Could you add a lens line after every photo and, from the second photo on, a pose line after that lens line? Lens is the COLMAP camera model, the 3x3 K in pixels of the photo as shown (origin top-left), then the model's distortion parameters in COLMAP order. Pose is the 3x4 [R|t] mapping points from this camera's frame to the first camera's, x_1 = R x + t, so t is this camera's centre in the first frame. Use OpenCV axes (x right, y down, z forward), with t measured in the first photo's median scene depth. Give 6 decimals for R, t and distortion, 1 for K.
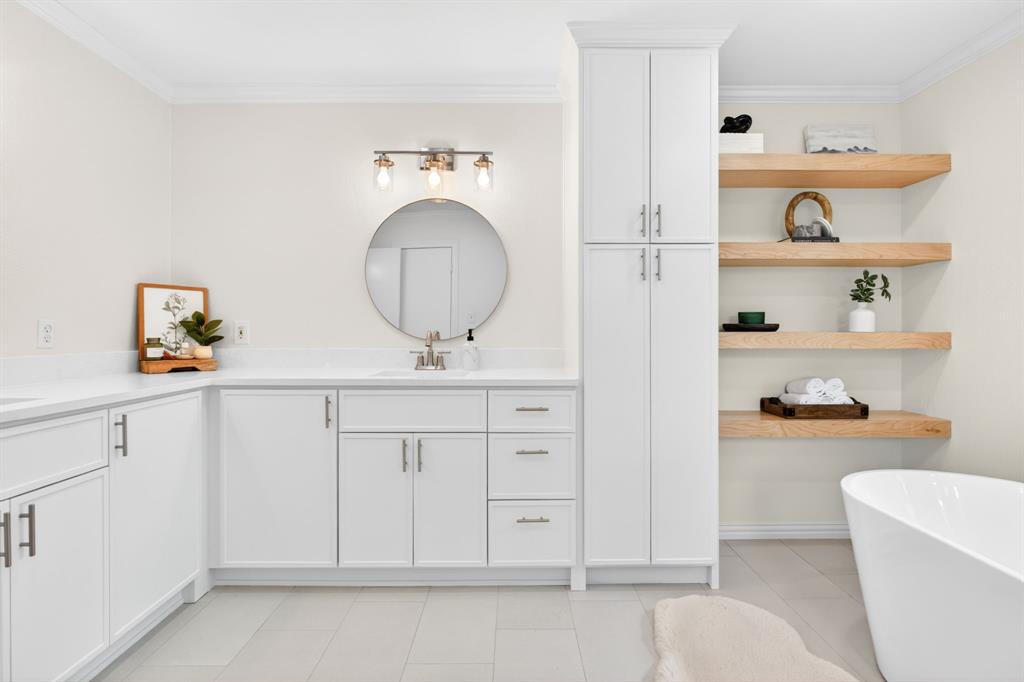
lens RADIAL K [[506.4, 0, 514.8], [0, 506.4, 332.5], [0, 0, 1]] dist [-0.015715, 0.002584]
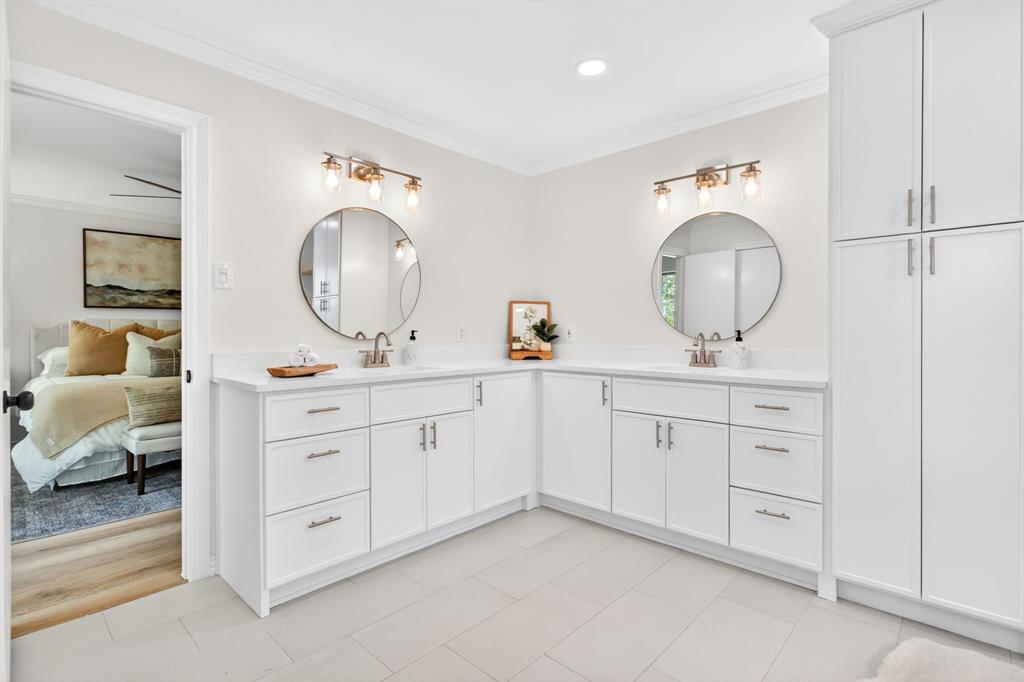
lens RADIAL K [[494.3, 0, 513.6], [0, 494.3, 337.9], [0, 0, 1]] dist [-0.001951, -0.000631]
pose [[0.722836, 0.008970, -0.690961, 0.343531], [-0.002054, 0.999939, 0.010832, -0.001719], [0.691016, -0.006411, 0.722811, -0.100879]]
